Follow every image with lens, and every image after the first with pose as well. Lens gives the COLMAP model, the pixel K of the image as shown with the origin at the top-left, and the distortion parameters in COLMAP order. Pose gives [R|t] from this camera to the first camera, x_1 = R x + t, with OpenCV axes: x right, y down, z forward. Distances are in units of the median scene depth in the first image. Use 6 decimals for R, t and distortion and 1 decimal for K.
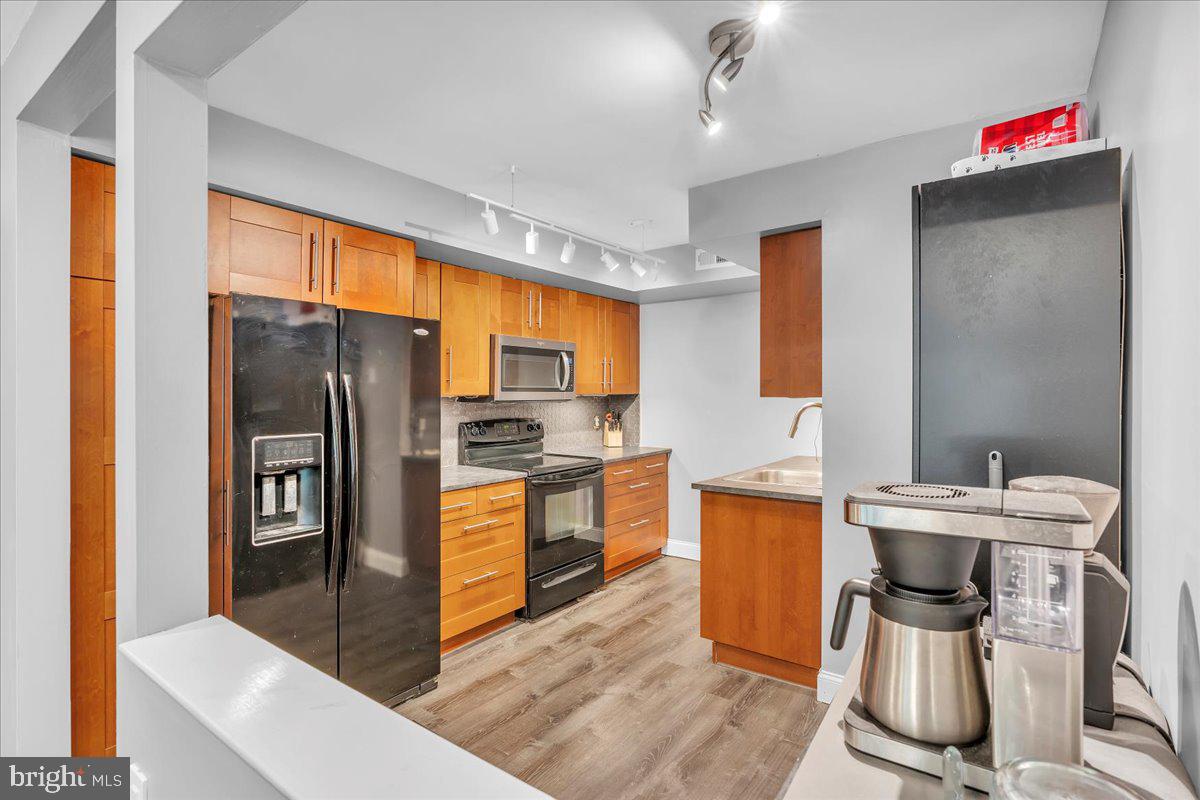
lens RADIAL K [[587.7, 0, 601.4], [0, 587.7, 394.0], [0, 0, 1]] dist [-0.002933, 0.001177]
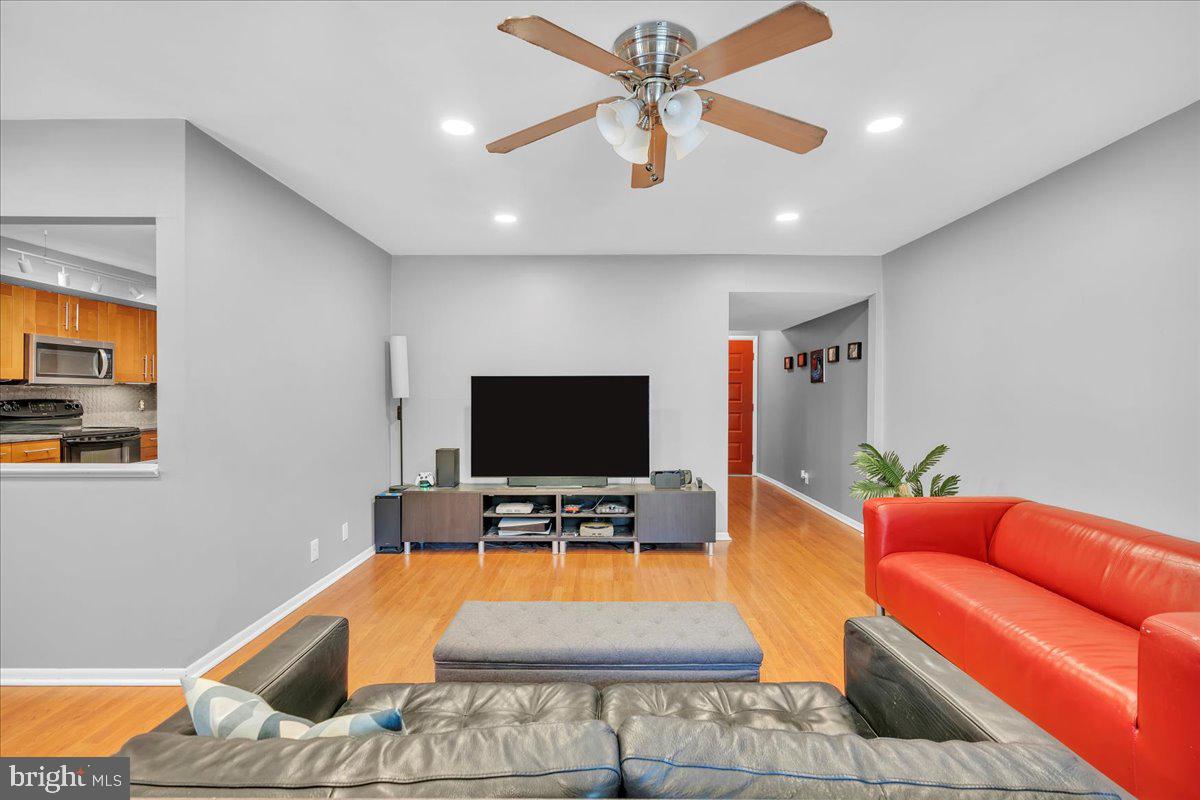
lens RADIAL K [[550.7, 0, 604.1], [0, 550.7, 398.6], [0, 0, 1]] dist [-0.007833, 0.002789]
pose [[0.806468, -0.001170, 0.591276, 0.125702], [-0.000652, 0.999996, 0.002869, 0.038383], [-0.591277, -0.002699, 0.806464, -0.718161]]
